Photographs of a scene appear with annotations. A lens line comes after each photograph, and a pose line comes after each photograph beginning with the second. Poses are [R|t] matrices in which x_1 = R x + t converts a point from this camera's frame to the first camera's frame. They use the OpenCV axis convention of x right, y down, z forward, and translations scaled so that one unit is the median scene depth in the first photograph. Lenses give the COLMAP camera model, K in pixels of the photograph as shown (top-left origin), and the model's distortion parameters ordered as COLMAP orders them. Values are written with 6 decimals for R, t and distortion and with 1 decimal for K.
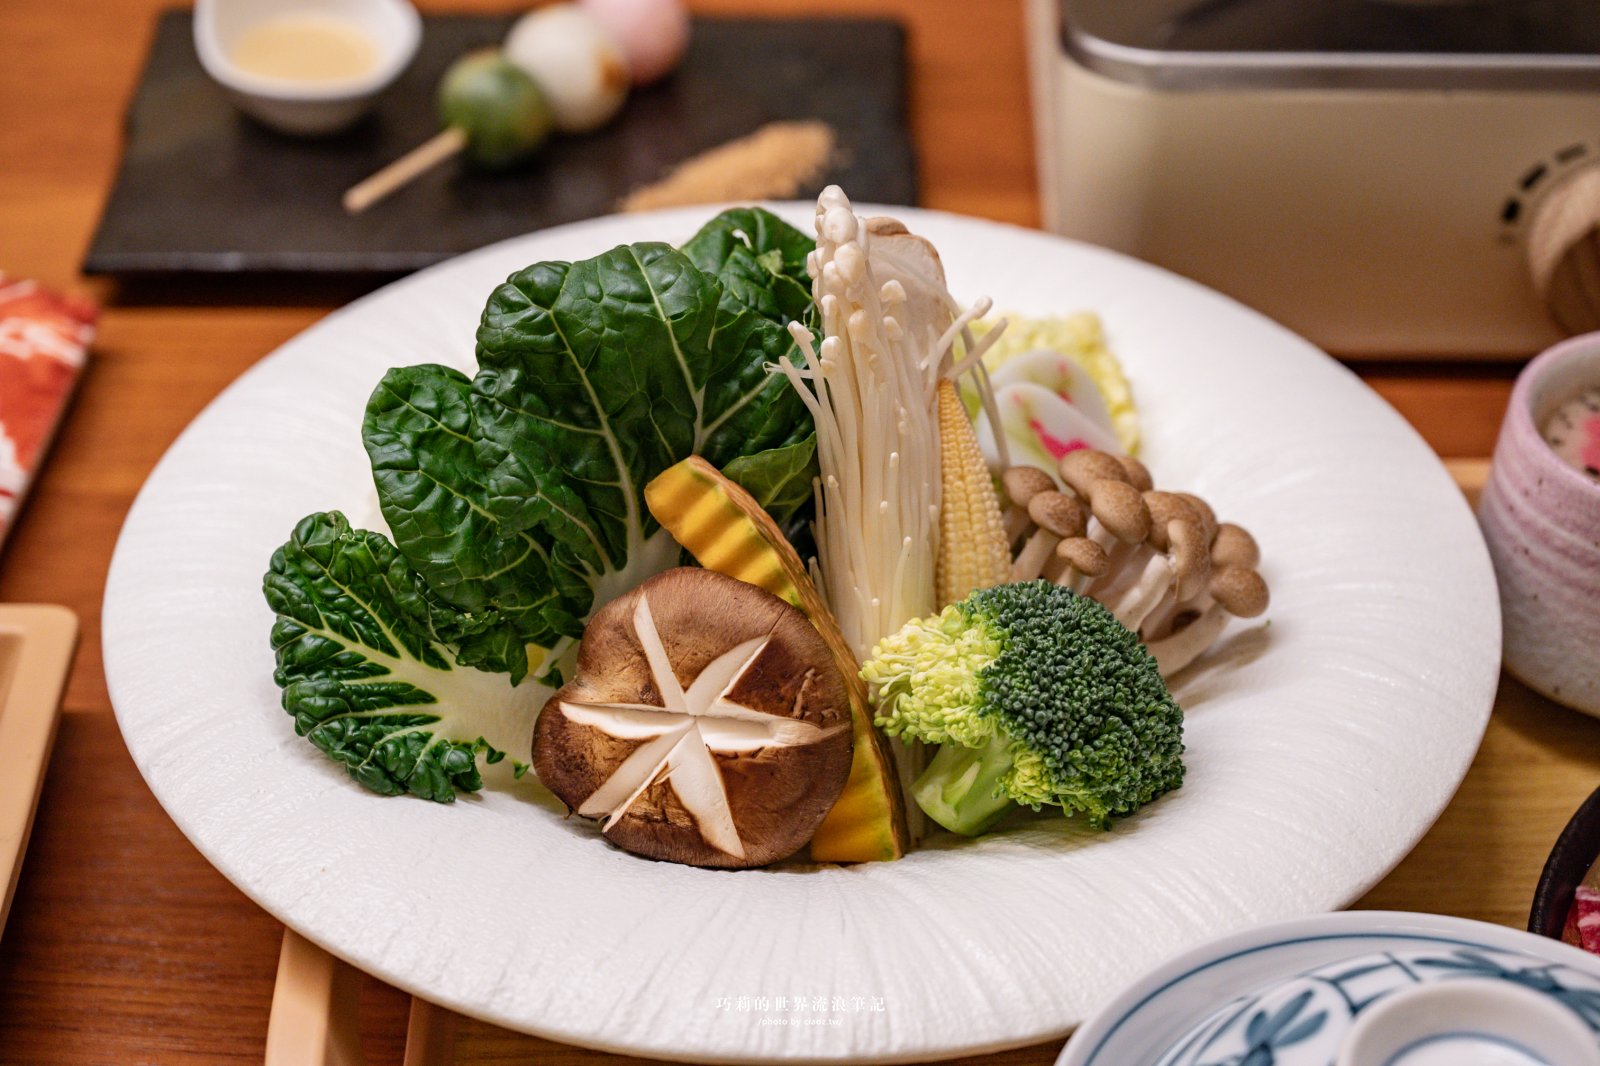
lens RADIAL K [[3205.0, 0, 801.8], [0, 3205.0, 541.1], [0, 0, 1]] dist [0.030745, 0.000000]
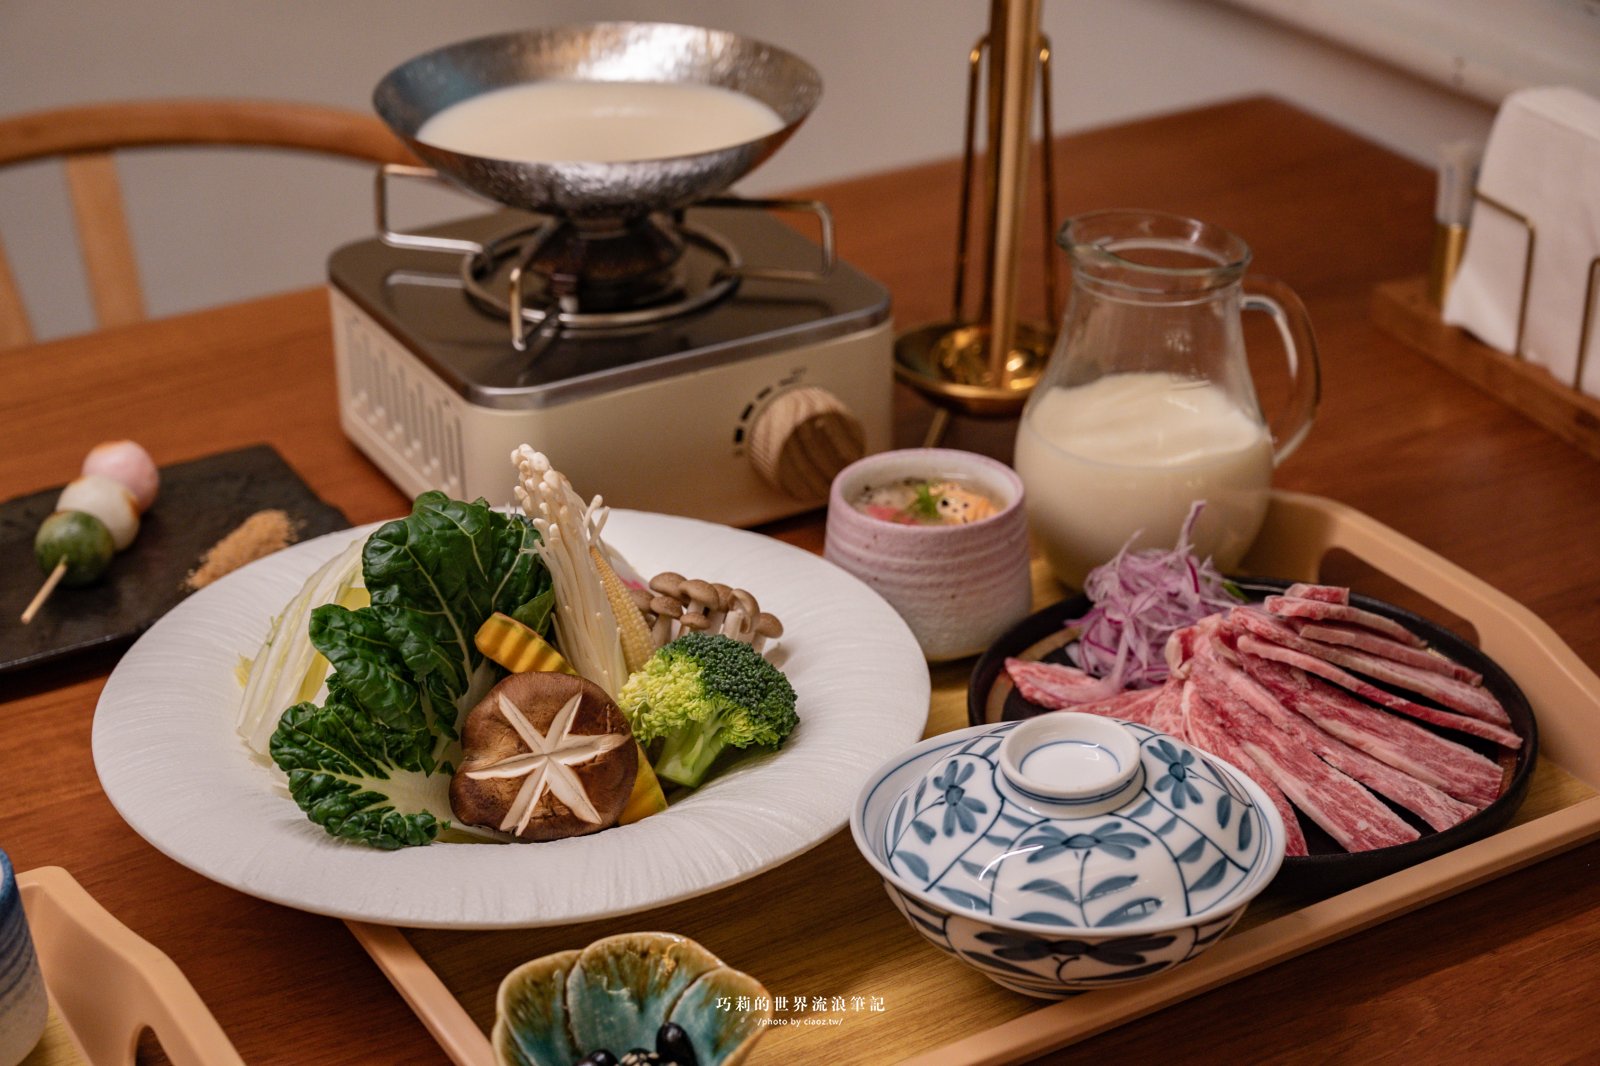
lens RADIAL K [[2795.0, 0, 797.6], [0, 2795.0, 528.7], [0, 0, 1]] dist [-0.027305, 0.000000]
pose [[0.860097, -0.238888, 0.450740, -0.559099], [0.314979, 0.943722, -0.100877, 0.132980], [-0.401275, 0.228737, 0.886937, -0.397773]]
